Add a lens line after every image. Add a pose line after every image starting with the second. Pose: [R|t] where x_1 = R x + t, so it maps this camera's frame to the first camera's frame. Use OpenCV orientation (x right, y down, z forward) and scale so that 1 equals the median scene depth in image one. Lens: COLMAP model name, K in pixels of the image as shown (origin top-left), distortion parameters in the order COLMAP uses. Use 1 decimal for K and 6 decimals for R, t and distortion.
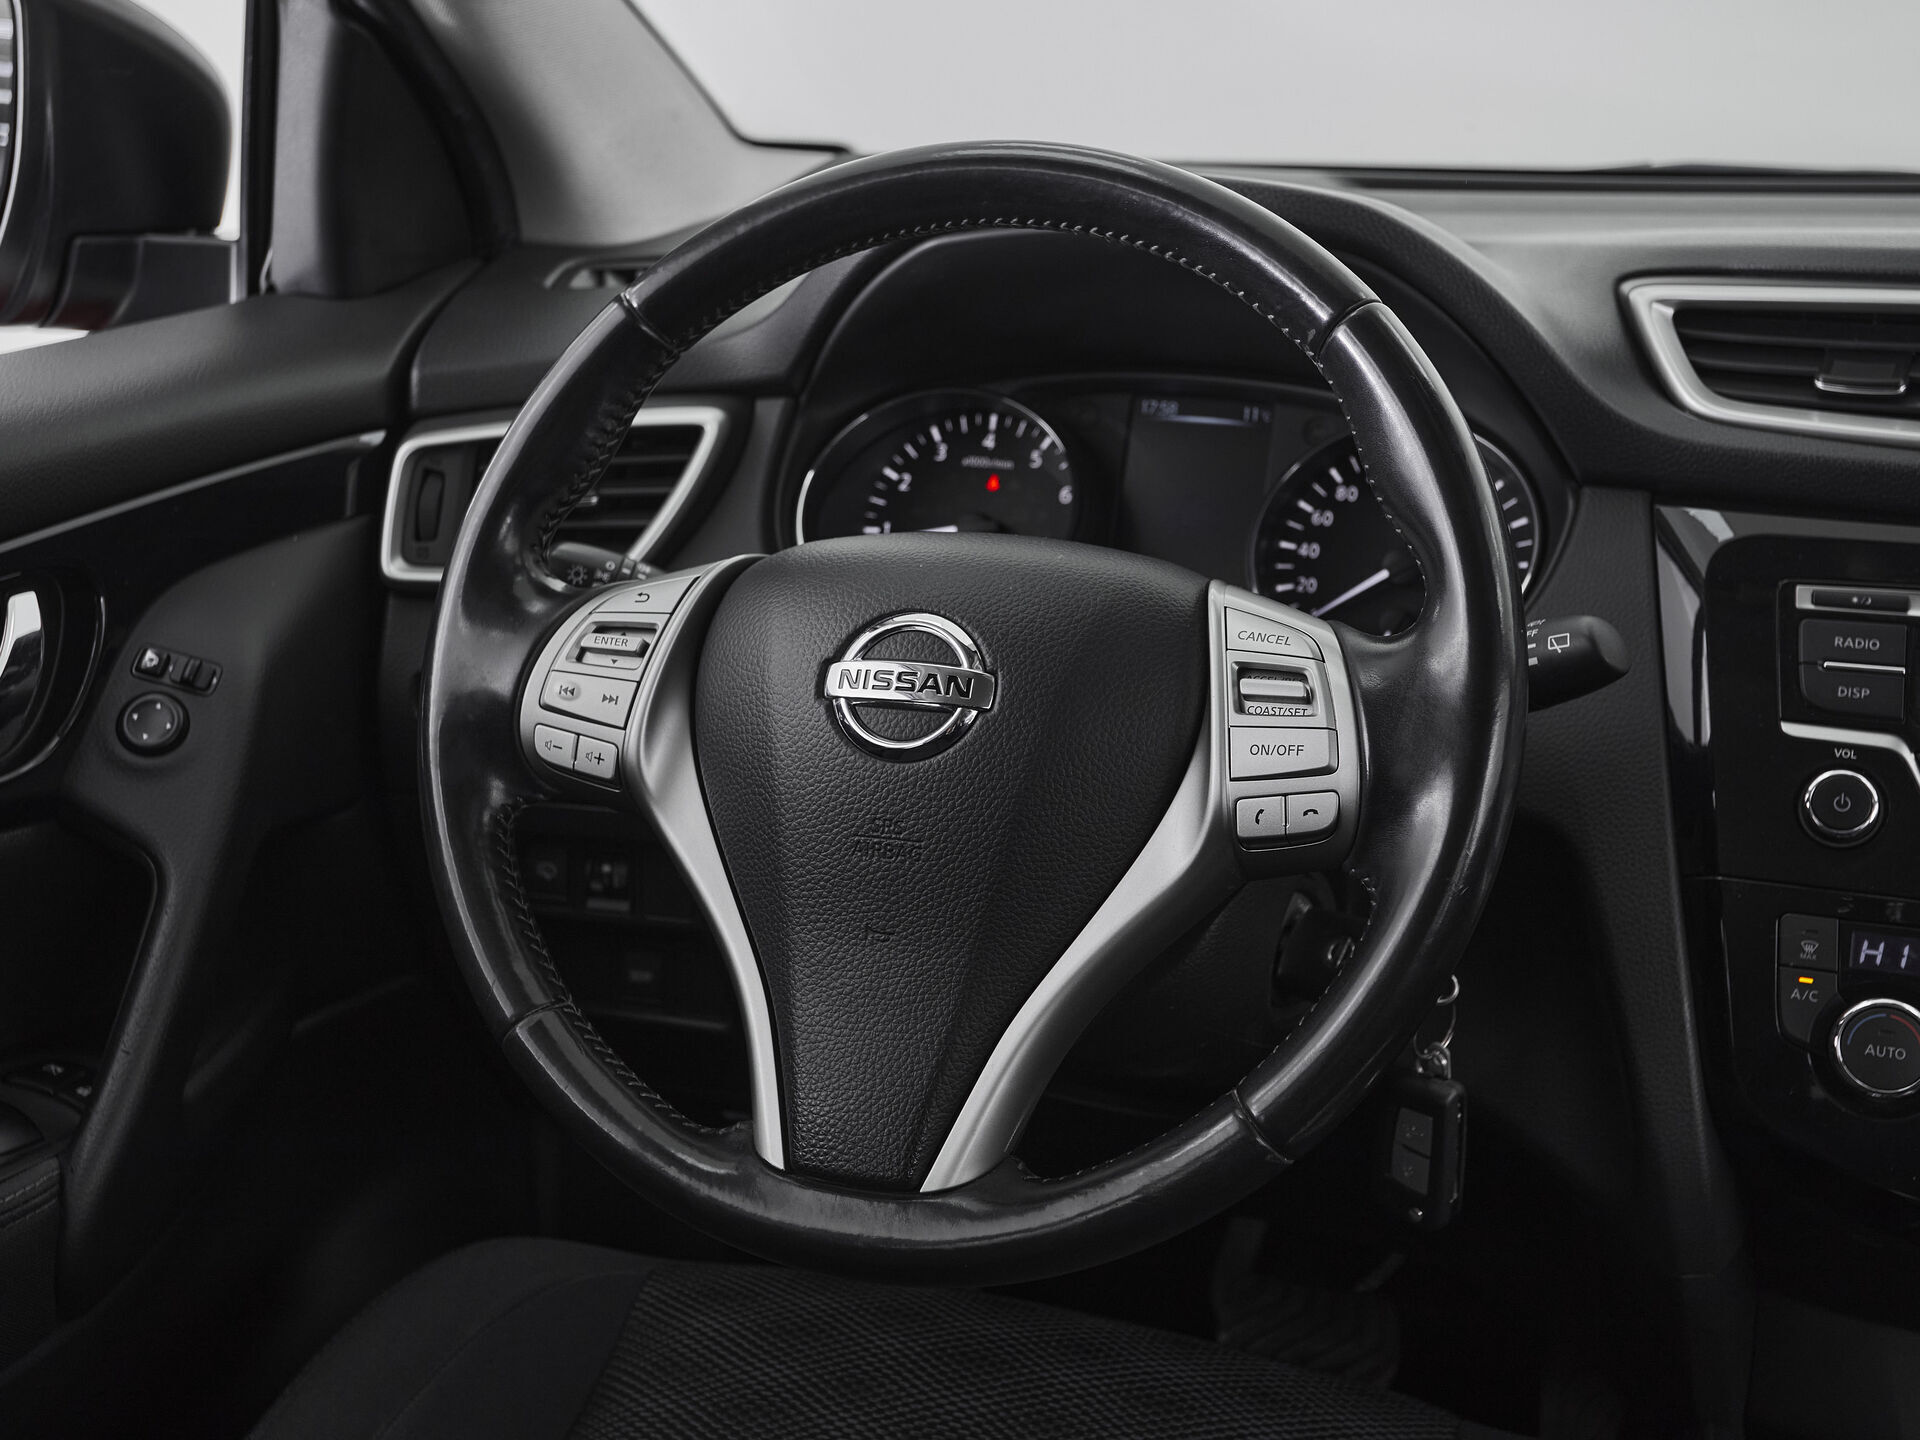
lens RADIAL K [[2385.9, 0, 920.0], [0, 2385.9, 702.9], [0, 0, 1]] dist [0.041514, 0.000000]
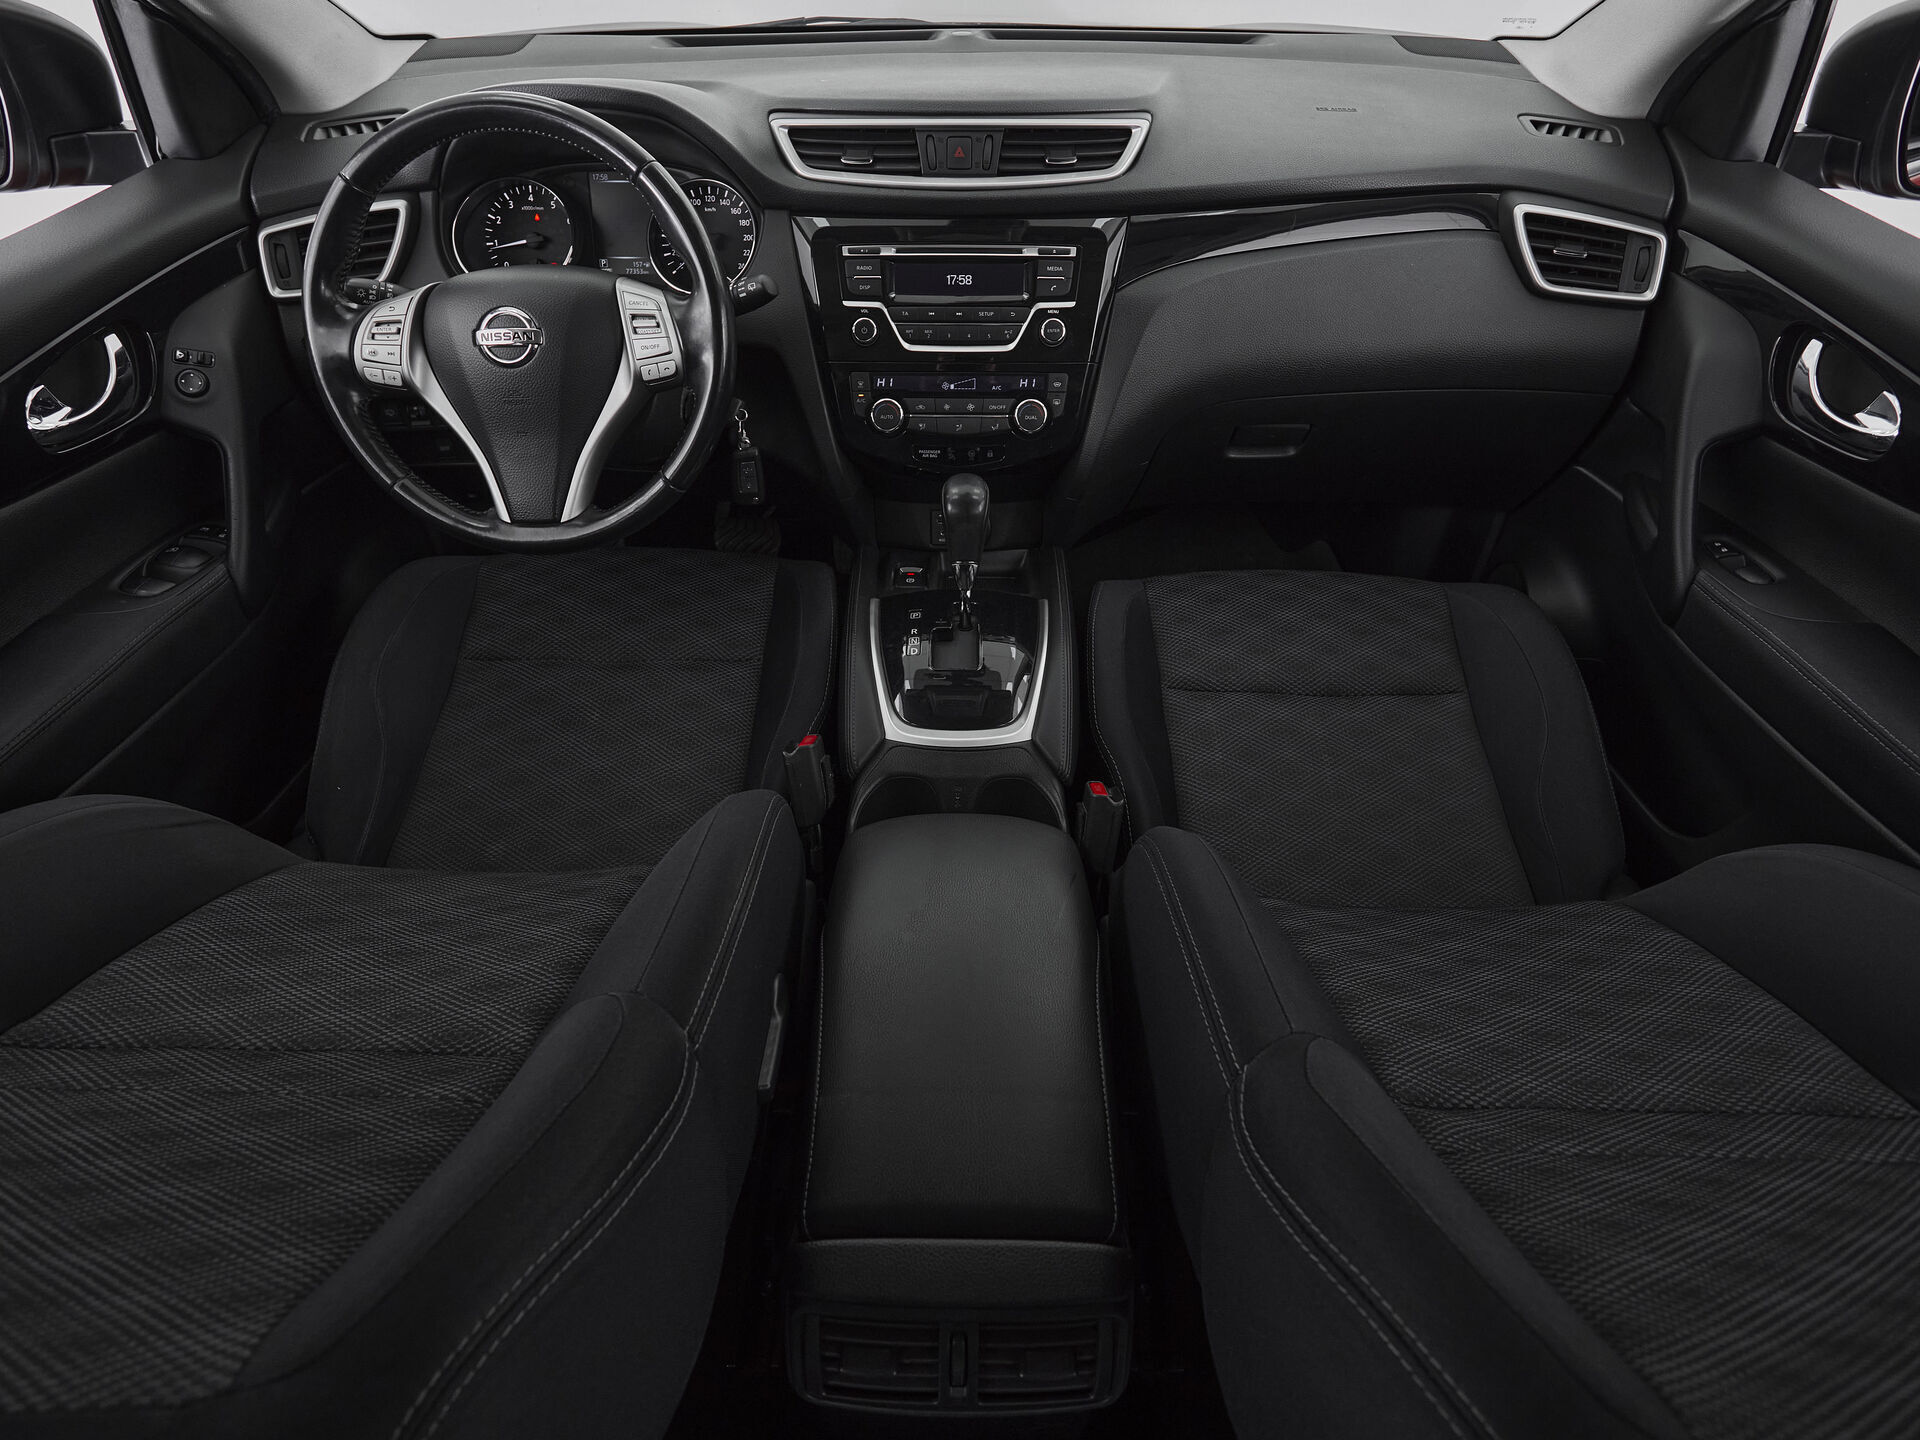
lens RADIAL K [[1062.8, 0, 956.8], [0, 1062.8, 721.2], [0, 0, 1]] dist [0.003205, -0.004125]
pose [[0.945537, -0.220457, 0.239495, 0.079093], [0.098923, 0.895555, 0.433814, -0.078525], [-0.310118, -0.386496, 0.868589, -0.313093]]
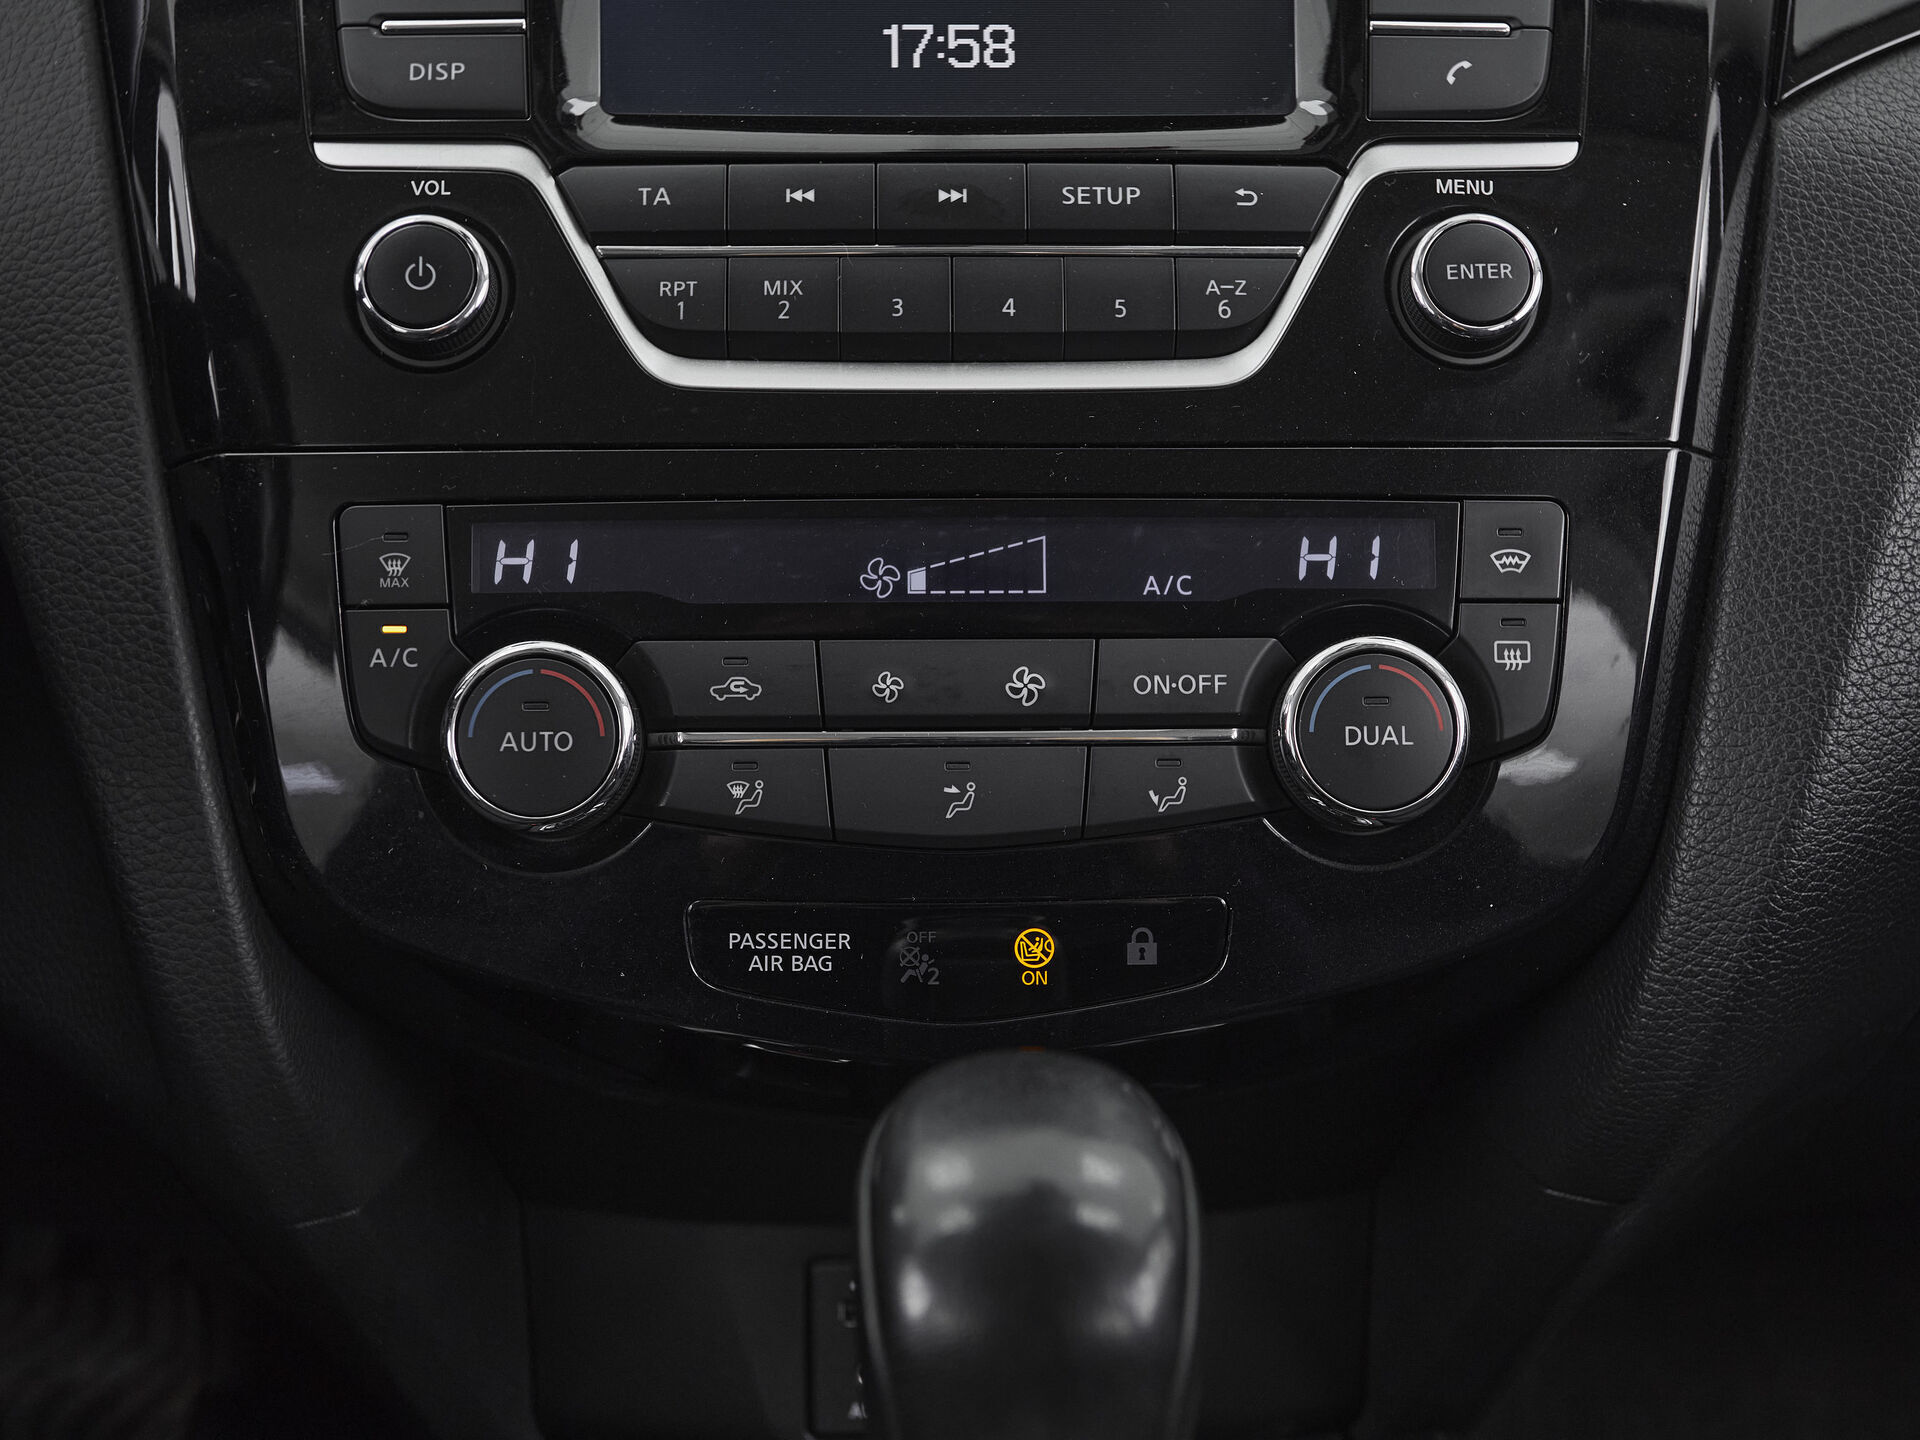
lens RADIAL K [[2385.9, 0, 973.0], [0, 2385.9, 708.2], [0, 0, 1]] dist [0.041514, 0.000000]
pose [[0.934991, -0.121585, 0.333181, 0.306357], [0.107034, 0.992335, 0.061760, 0.111674], [-0.338136, -0.022084, 0.940838, 0.469131]]
